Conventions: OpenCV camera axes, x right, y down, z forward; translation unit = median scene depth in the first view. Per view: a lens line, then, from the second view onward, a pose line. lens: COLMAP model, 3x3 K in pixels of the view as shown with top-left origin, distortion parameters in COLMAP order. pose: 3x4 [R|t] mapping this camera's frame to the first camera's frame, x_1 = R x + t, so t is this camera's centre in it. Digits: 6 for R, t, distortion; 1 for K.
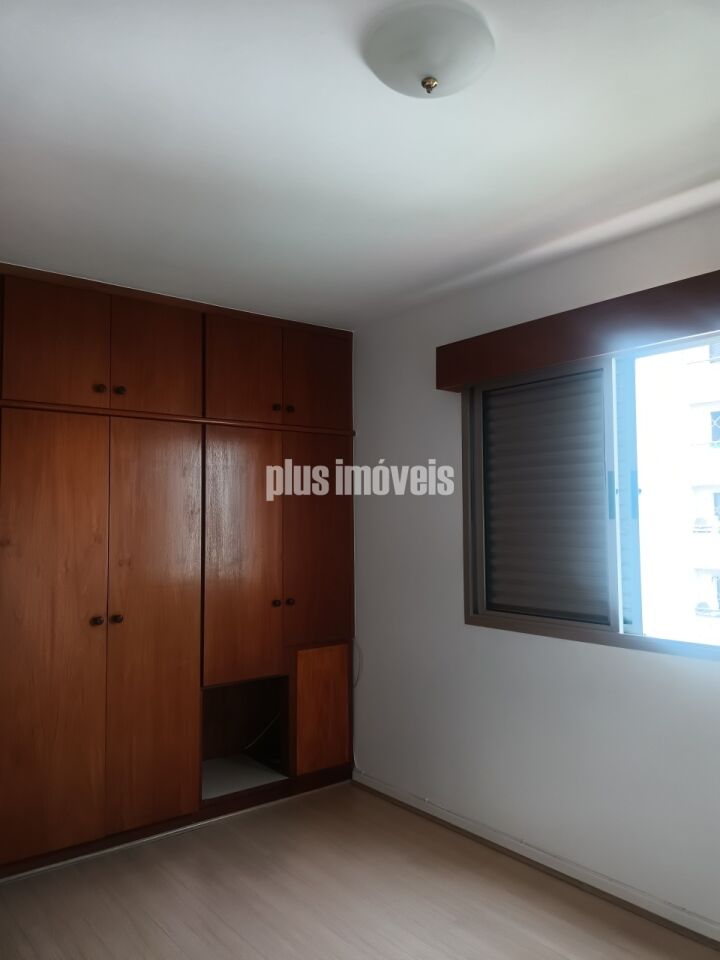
lens RADIAL K [[717.7, 0, 360.0], [0, 717.7, 480.0], [0, 0, 1]] dist [0.089564, -0.166775]
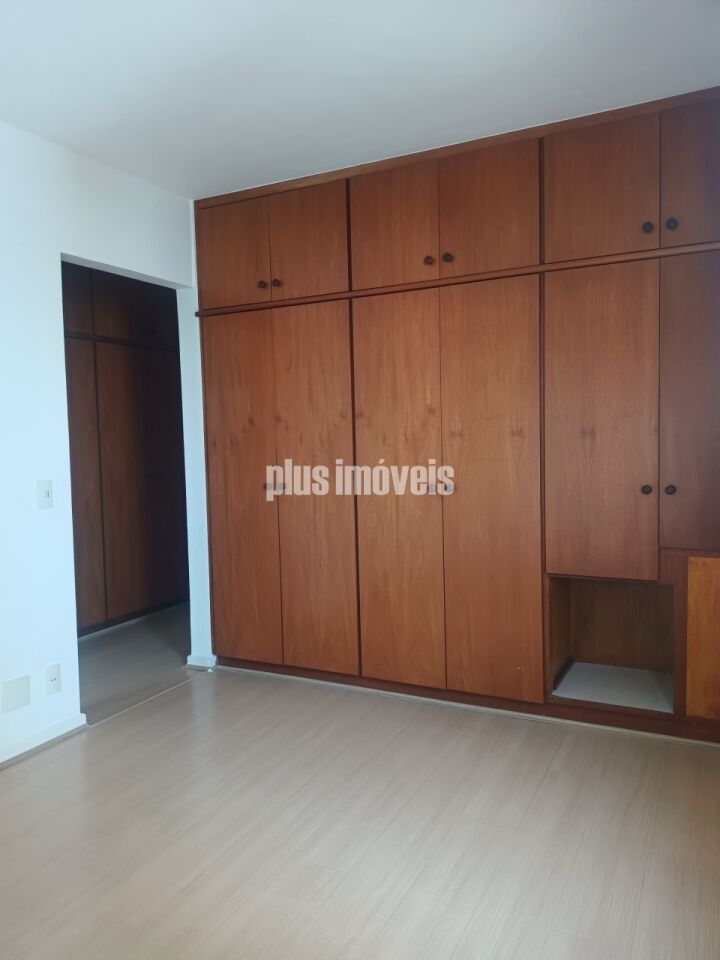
lens RADIAL K [[717.7, 0, 360.0], [0, 717.7, 480.0], [0, 0, 1]] dist [0.089564, -0.166775]
pose [[0.414952, 0.051620, -0.908378, 0.519281], [0.075273, 0.993019, 0.090814, 0.076296], [0.906724, -0.106060, 0.408169, 0.461719]]
